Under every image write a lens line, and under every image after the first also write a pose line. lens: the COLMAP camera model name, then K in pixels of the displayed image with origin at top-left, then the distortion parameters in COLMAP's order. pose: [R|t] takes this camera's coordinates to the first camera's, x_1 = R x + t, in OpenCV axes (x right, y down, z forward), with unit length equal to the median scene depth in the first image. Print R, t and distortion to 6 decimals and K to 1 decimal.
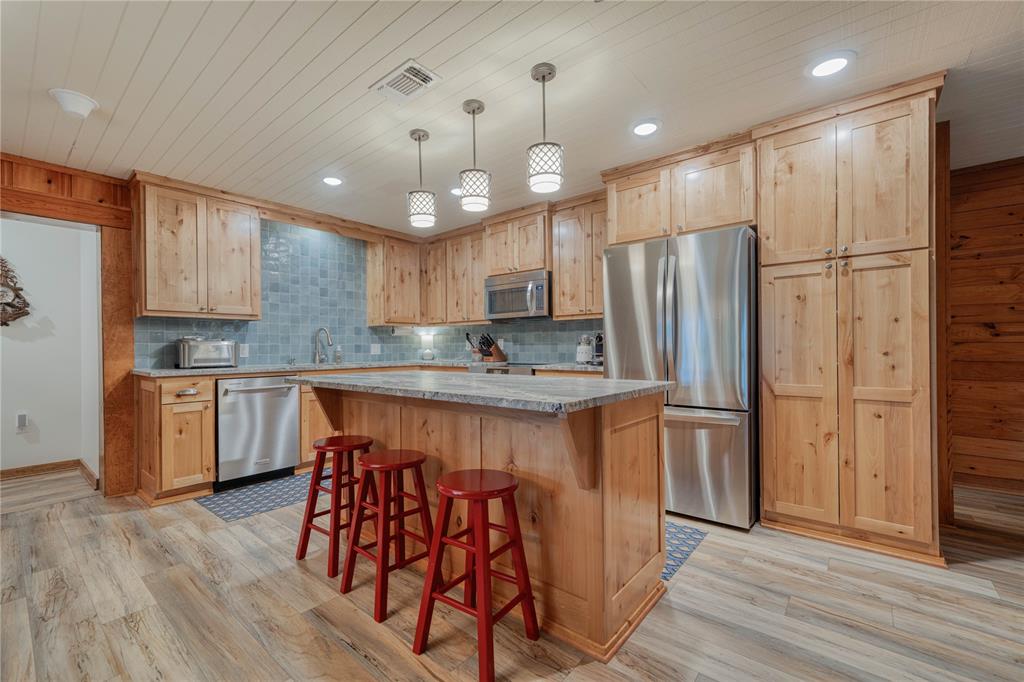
lens RADIAL K [[431.6, 0, 512.9], [0, 431.6, 347.9], [0, 0, 1]] dist [0.001826, 0.000181]
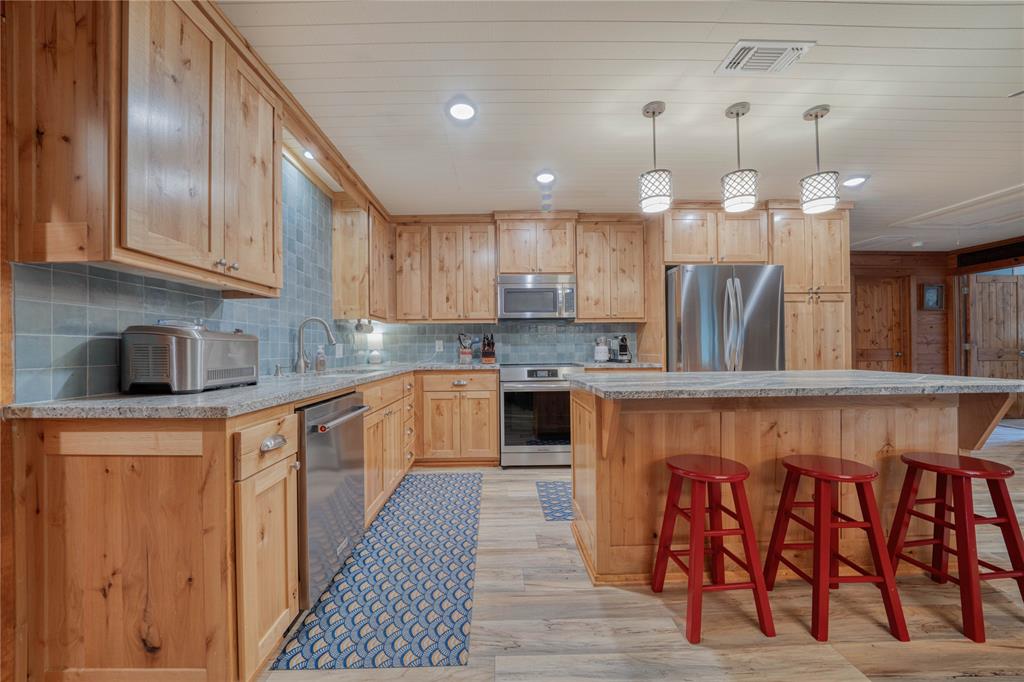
lens RADIAL K [[367.4, 0, 507.4], [0, 367.4, 343.6], [0, 0, 1]] dist [-0.009238, 0.000002]
pose [[0.757358, 0.008067, 0.652950, -0.799289], [0.004510, 0.999835, -0.017583, 0.005377], [-0.652985, 0.016262, 0.757197, 0.528698]]
